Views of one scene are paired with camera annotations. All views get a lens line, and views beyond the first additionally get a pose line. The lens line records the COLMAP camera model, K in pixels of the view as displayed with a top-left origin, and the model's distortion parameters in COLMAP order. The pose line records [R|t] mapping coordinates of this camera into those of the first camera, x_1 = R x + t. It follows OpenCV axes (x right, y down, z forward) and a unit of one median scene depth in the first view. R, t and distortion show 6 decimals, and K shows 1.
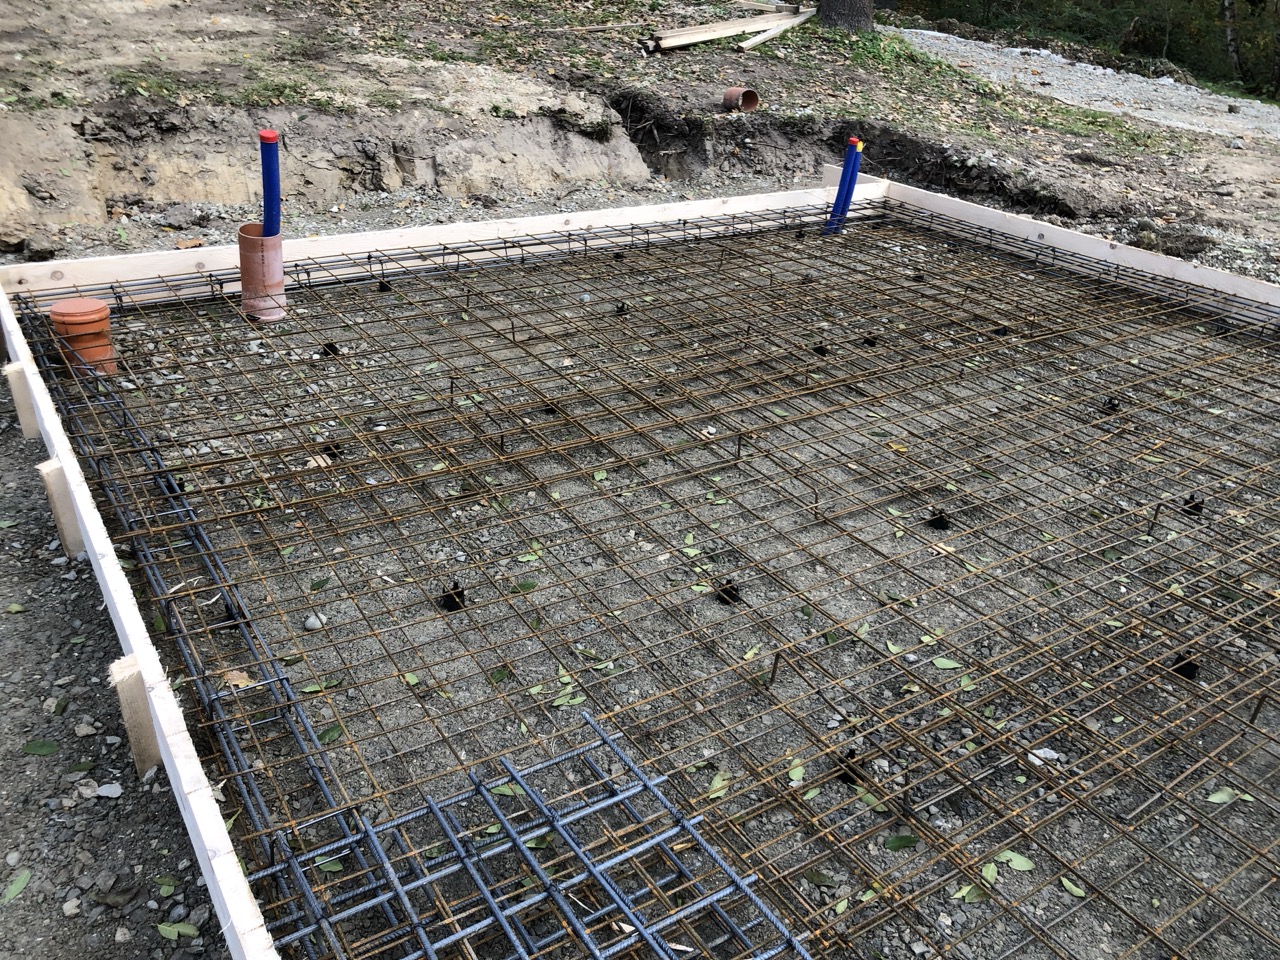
lens RADIAL K [[1043.5, 0, 640.0], [0, 1043.5, 480.0], [0, 0, 1]] dist [0.016647, 0.008924]
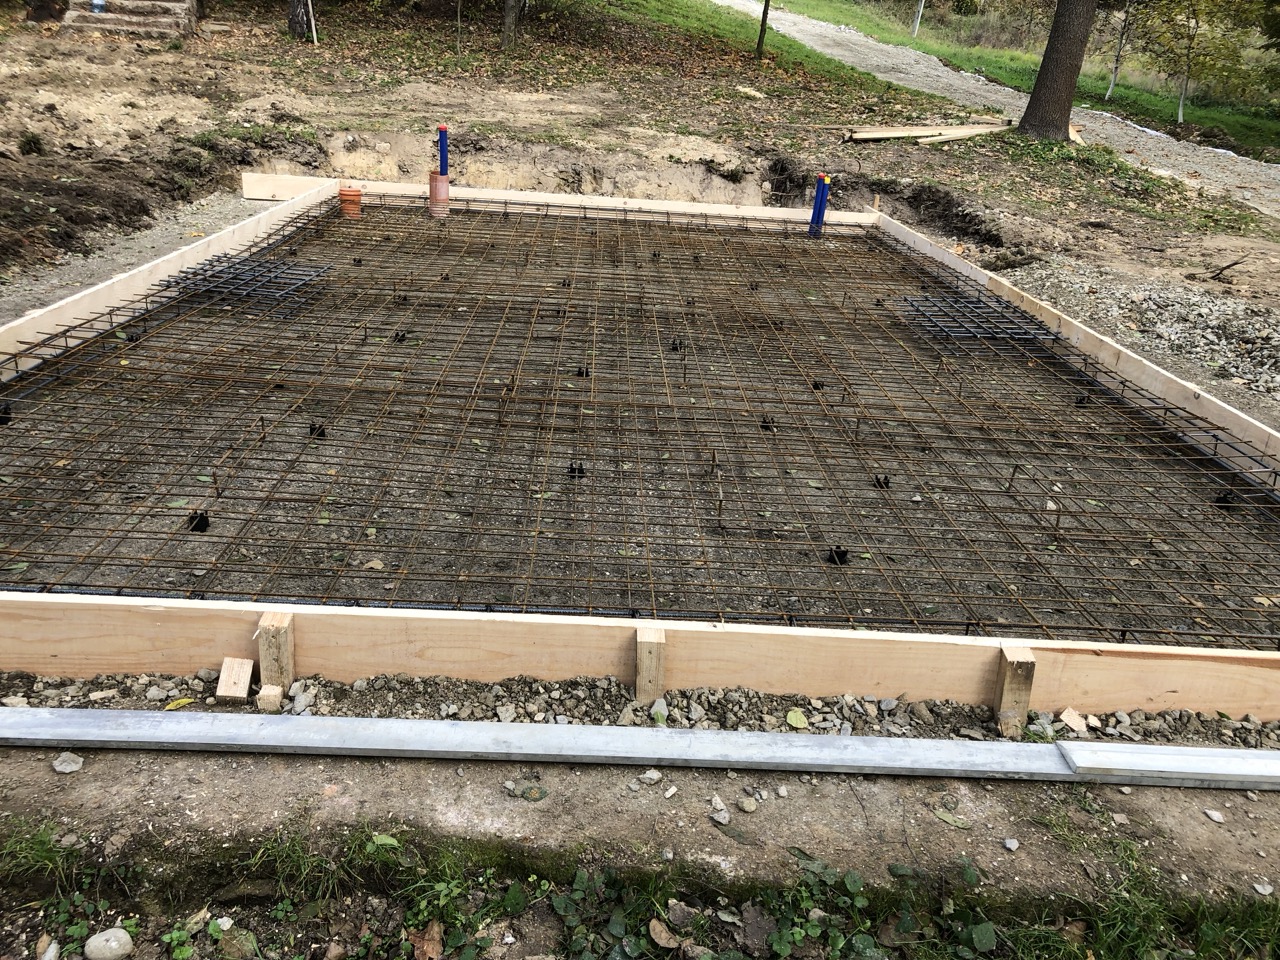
lens RADIAL K [[1043.5, 0, 640.0], [0, 1043.5, 480.0], [0, 0, 1]] dist [0.016647, 0.008924]
pose [[0.831792, 0.204583, -0.516012, 0.750147], [-0.272476, 0.960385, -0.058457, 0.228887], [0.483611, 0.189225, 0.854584, -0.302048]]
